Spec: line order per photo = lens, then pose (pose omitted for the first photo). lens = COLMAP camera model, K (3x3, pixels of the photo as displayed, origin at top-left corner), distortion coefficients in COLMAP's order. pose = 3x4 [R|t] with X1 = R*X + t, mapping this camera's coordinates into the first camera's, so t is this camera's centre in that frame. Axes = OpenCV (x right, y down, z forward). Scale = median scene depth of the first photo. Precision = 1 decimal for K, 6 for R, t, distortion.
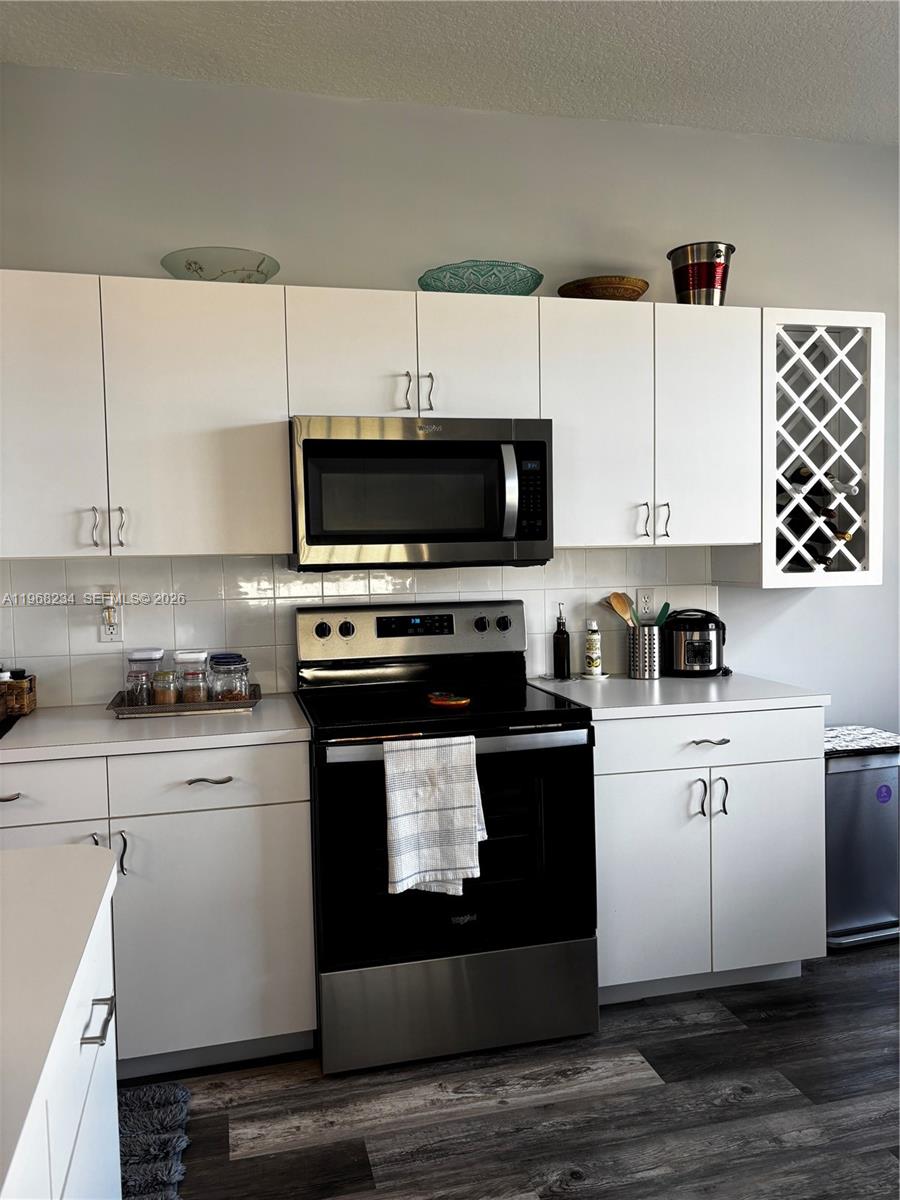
lens RADIAL K [[898.9, 0, 450.0], [0, 898.9, 600.0], [0, 0, 1]] dist [0.028494, 0.000392]
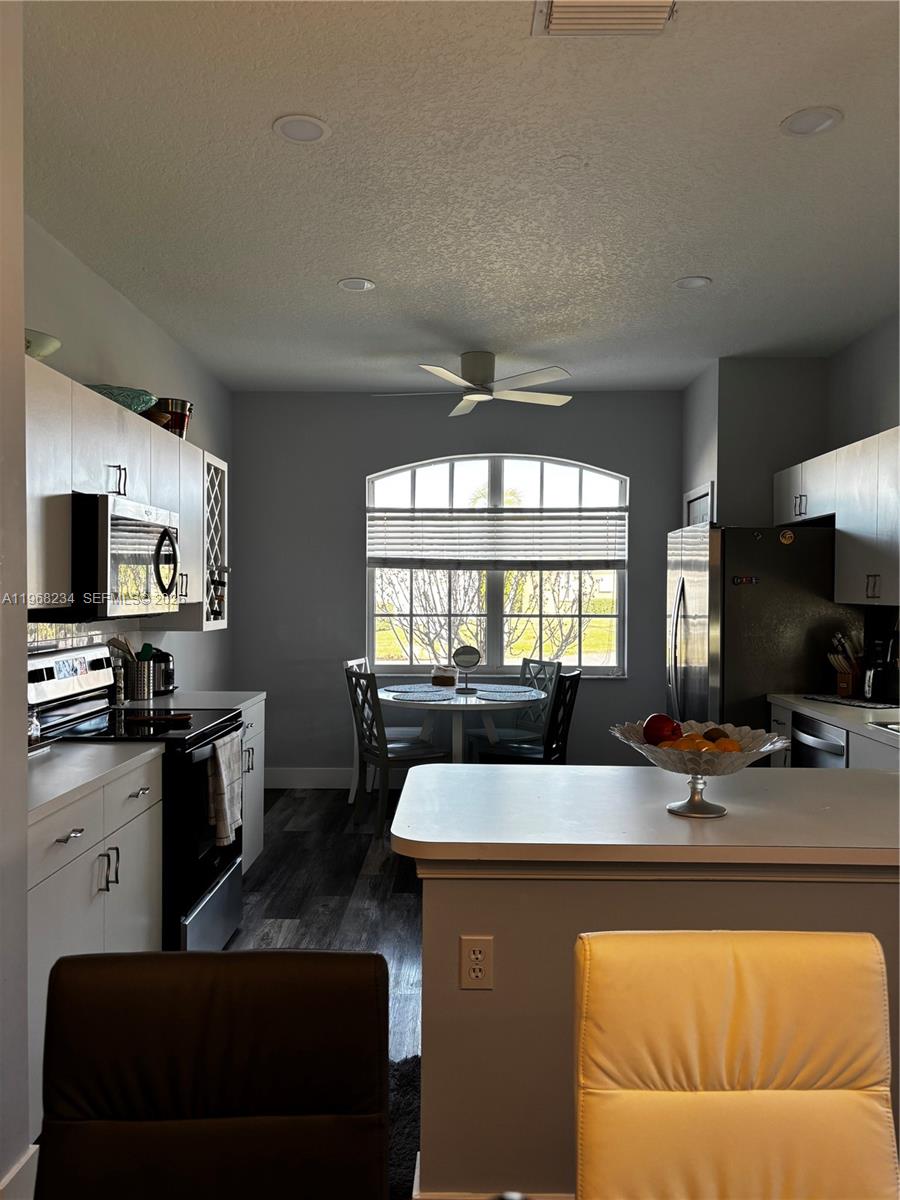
lens RADIAL K [[898.9, 0, 450.0], [0, 898.9, 600.0], [0, 0, 1]] dist [0.028494, 0.000392]
pose [[0.275786, 0.014110, 0.961116, -1.011770], [0.041427, 0.998789, -0.026550, -0.007951], [-0.960326, 0.047139, 0.274867, 0.179603]]
